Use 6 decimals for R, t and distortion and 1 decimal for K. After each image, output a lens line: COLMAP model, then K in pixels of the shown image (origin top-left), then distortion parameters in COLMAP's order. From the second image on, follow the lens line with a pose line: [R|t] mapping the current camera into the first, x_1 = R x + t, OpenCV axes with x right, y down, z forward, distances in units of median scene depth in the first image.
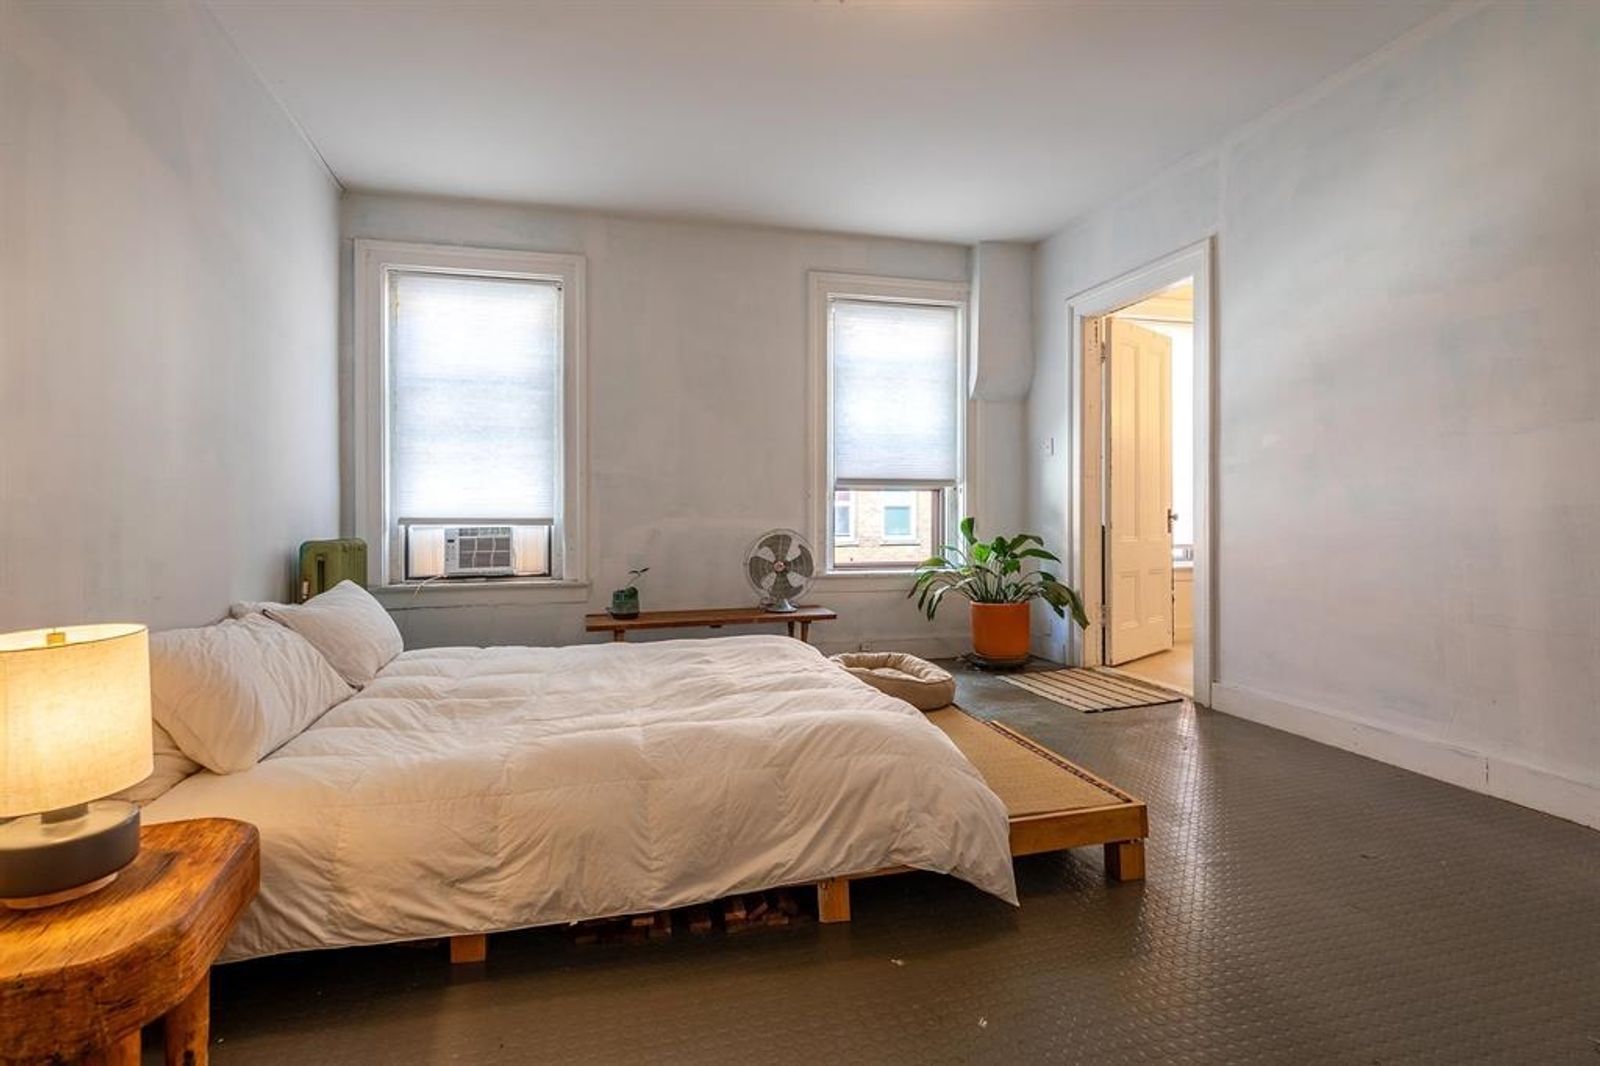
lens RADIAL K [[723.8, 0, 798.8], [0, 723.8, 520.7], [0, 0, 1]] dist [0.004449, 0.000815]
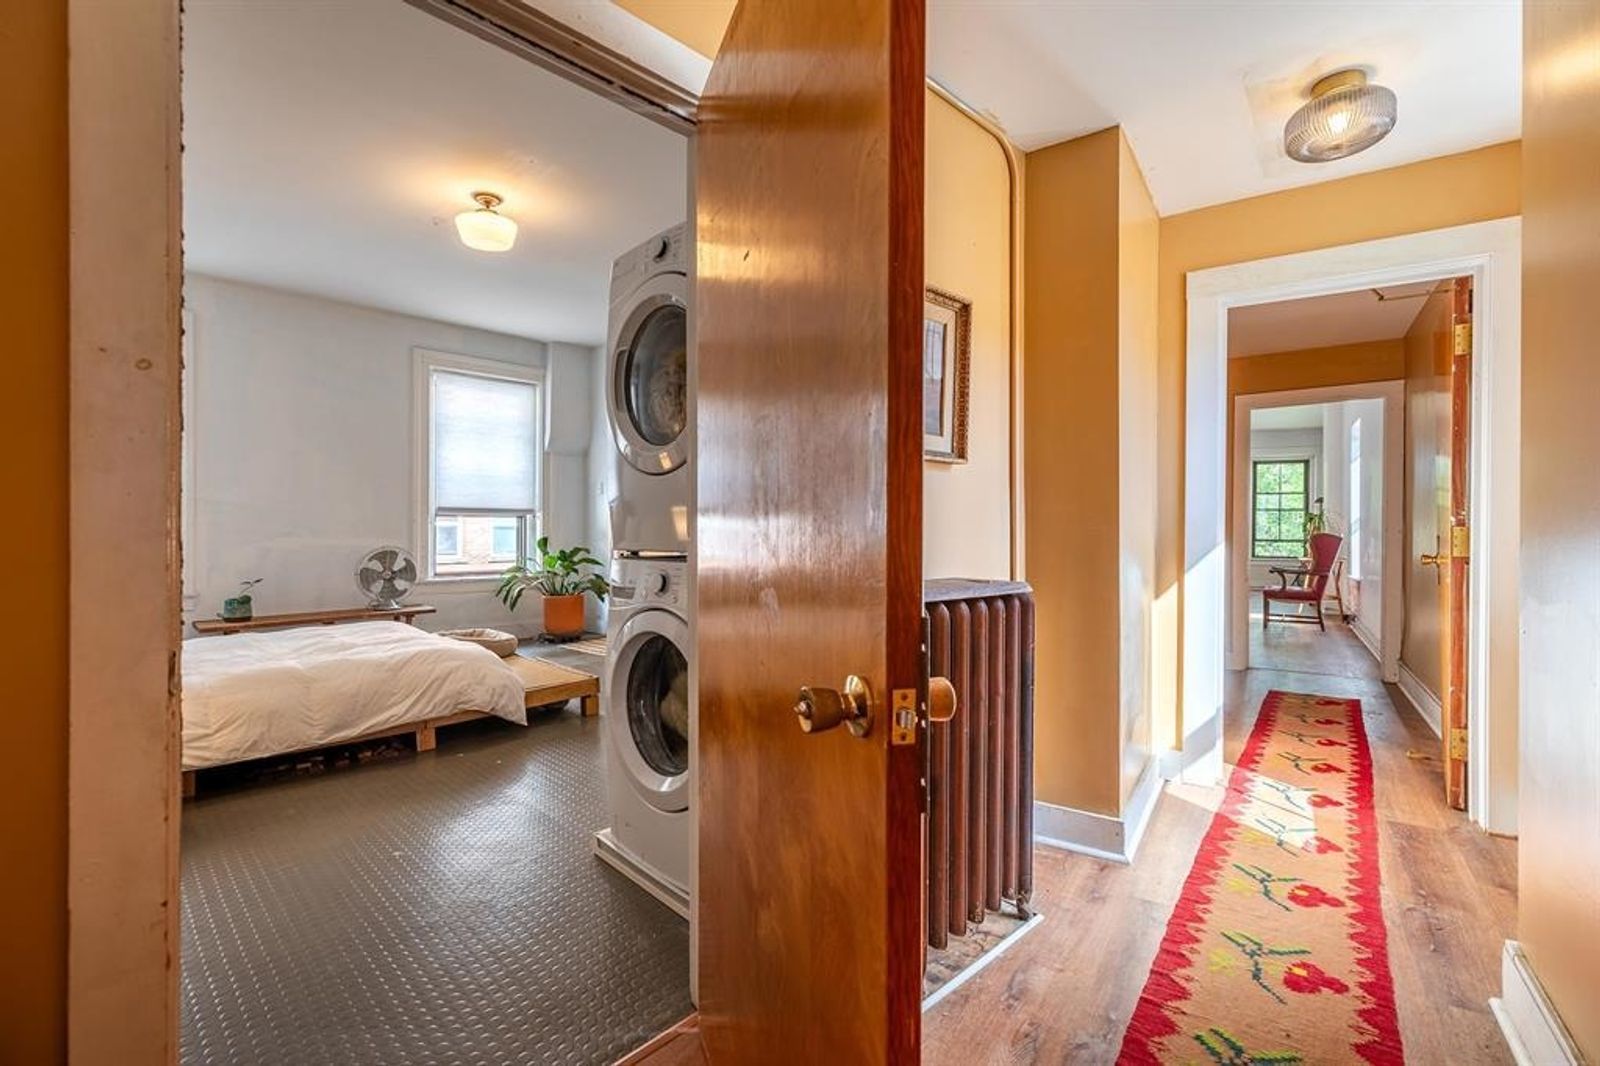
lens RADIAL K [[723.8, 0, 810.6], [0, 723.8, 525.1], [0, 0, 1]] dist [0.004449, 0.000815]
pose [[0.870466, 0.004703, 0.492206, -0.005454], [0.004867, 0.999823, -0.018159, 0.000908], [-0.492204, 0.018203, 0.870289, -0.522075]]
